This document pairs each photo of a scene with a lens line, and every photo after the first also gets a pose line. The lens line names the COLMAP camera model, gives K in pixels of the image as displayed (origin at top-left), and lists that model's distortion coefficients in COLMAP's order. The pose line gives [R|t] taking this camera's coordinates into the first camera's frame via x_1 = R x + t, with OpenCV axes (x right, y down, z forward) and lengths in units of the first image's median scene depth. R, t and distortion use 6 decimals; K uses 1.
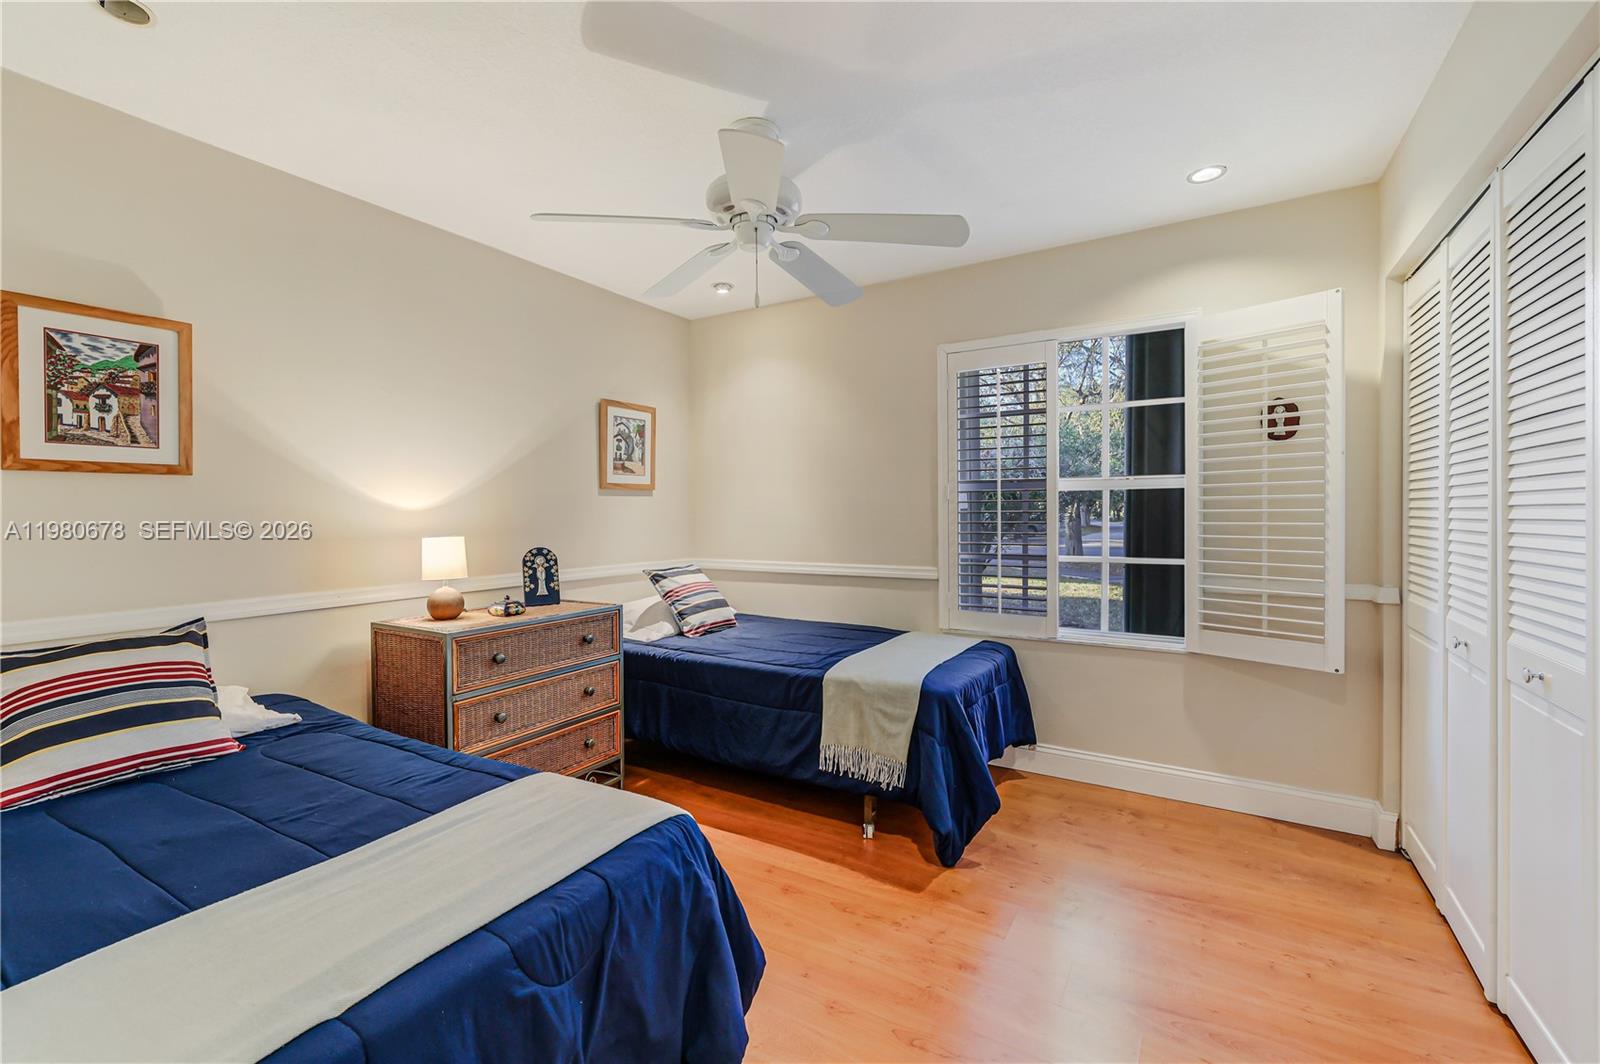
lens RADIAL K [[678.4, 0, 803.4], [0, 678.4, 518.9], [0, 0, 1]] dist [-0.000995, 0.000771]
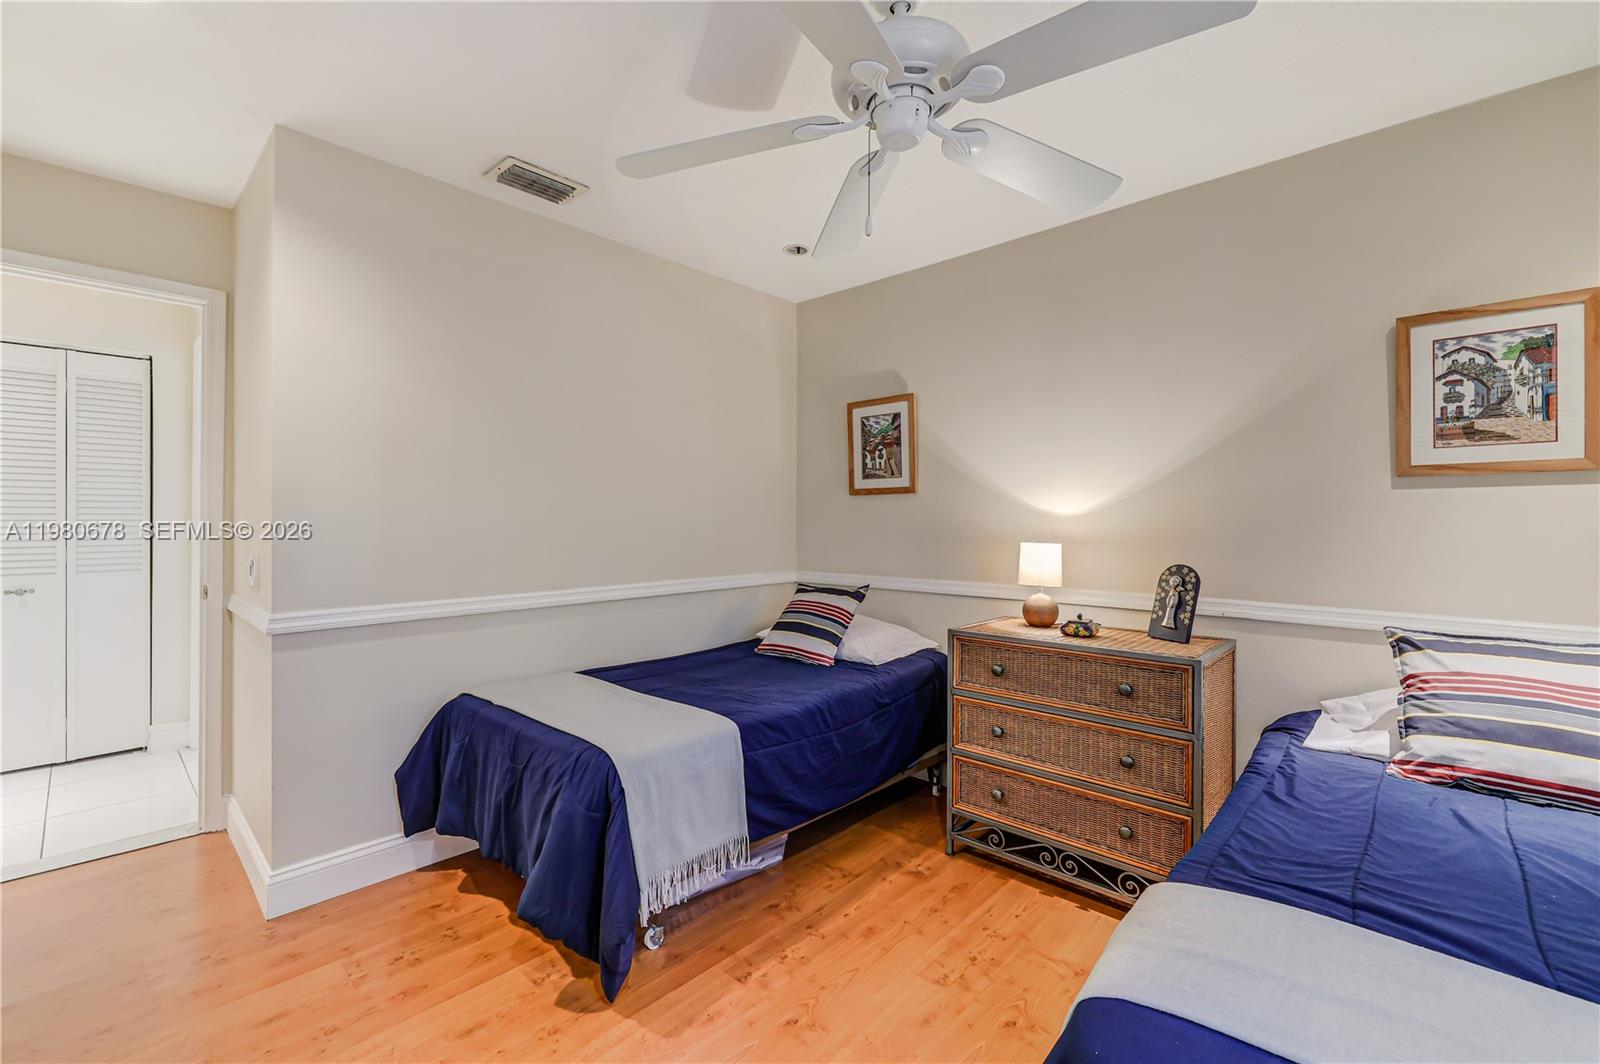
lens RADIAL K [[678.4, 0, 805.2], [0, 678.4, 528.2], [0, 0, 1]] dist [-0.000995, 0.000771]
pose [[-0.210893, 0.020673, -0.977291, 0.521357], [-0.006231, 0.999728, 0.022493, -0.015157], [0.977489, 0.010833, -0.210707, 0.893917]]
